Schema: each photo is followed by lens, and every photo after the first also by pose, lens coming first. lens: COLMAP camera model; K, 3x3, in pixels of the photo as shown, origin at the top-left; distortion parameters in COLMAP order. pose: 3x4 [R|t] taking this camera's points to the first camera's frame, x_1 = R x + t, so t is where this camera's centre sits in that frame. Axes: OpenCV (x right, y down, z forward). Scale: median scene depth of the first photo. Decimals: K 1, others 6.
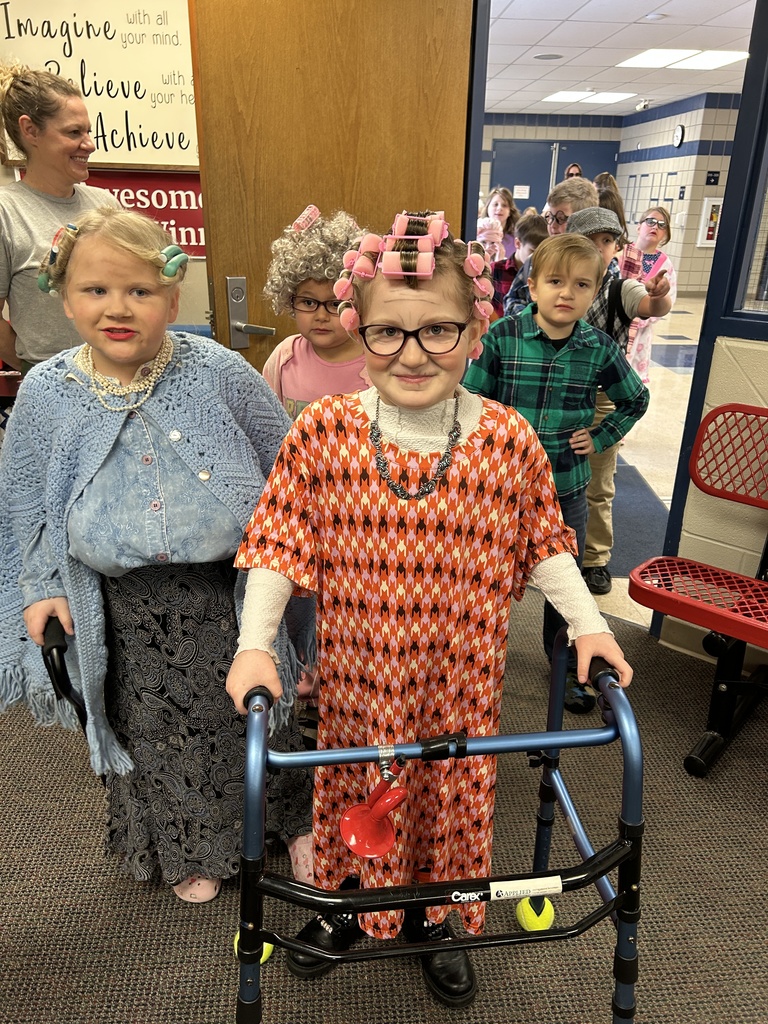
lens RADIAL K [[772.9, 0, 381.9], [0, 772.9, 507.2], [0, 0, 1]] dist [0.043294, -0.061999]
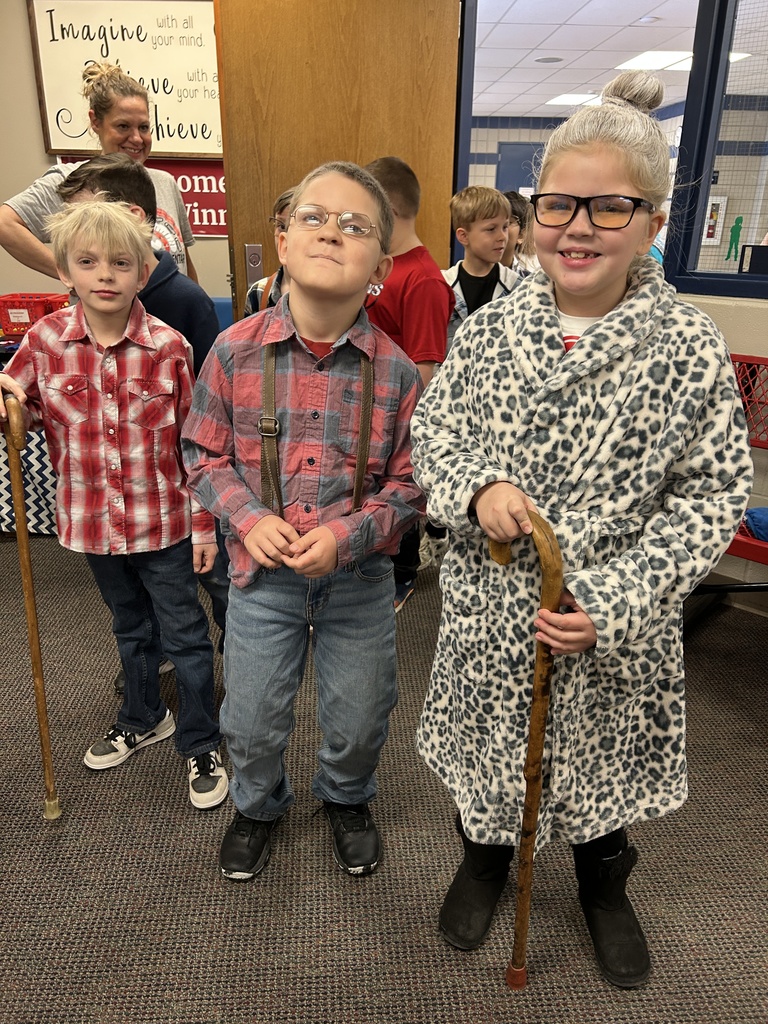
lens RADIAL K [[772.9, 0, 378.3], [0, 772.9, 510.9], [0, 0, 1]] dist [0.043294, -0.061999]
pose [[0.999843, -0.000002, -0.017705, 0.017348], [-0.000084, 0.999988, -0.004858, 0.101778], [0.017705, 0.004859, 0.999831, -0.143919]]
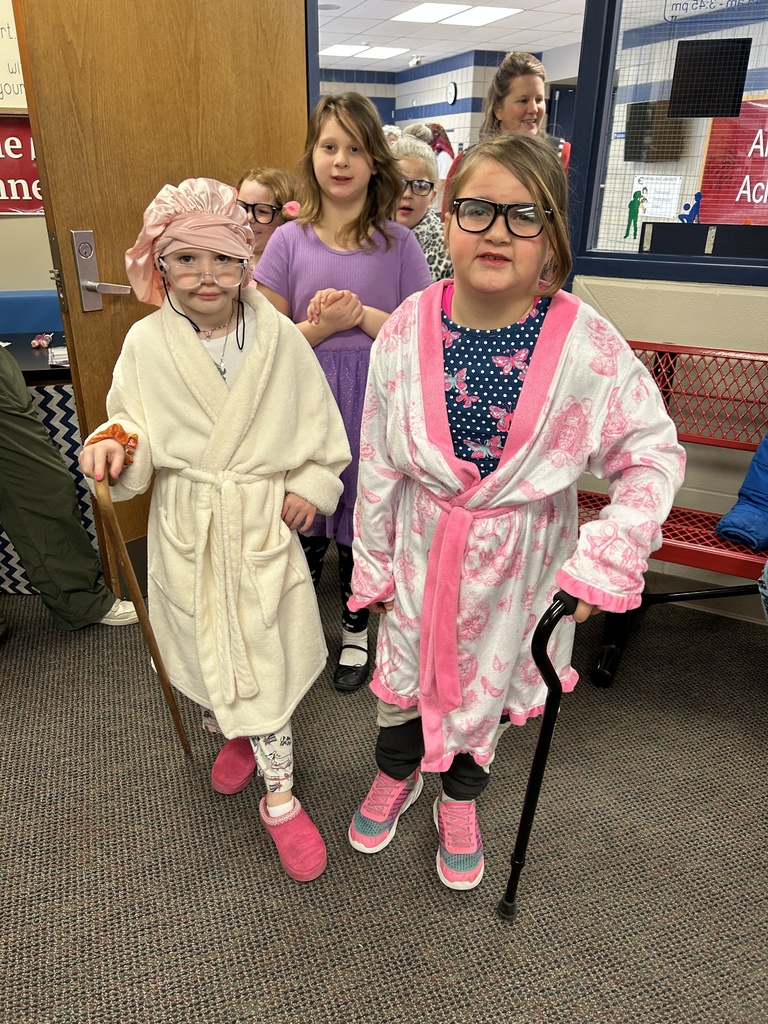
lens RADIAL K [[772.9, 0, 380.2], [0, 772.9, 514.1], [0, 0, 1]] dist [0.043294, -0.061999]
pose [[0.964448, -0.114199, 0.238325, -0.104124], [0.102057, 0.992799, 0.062720, 0.006982], [-0.243772, -0.036167, 0.969158, 0.033560]]
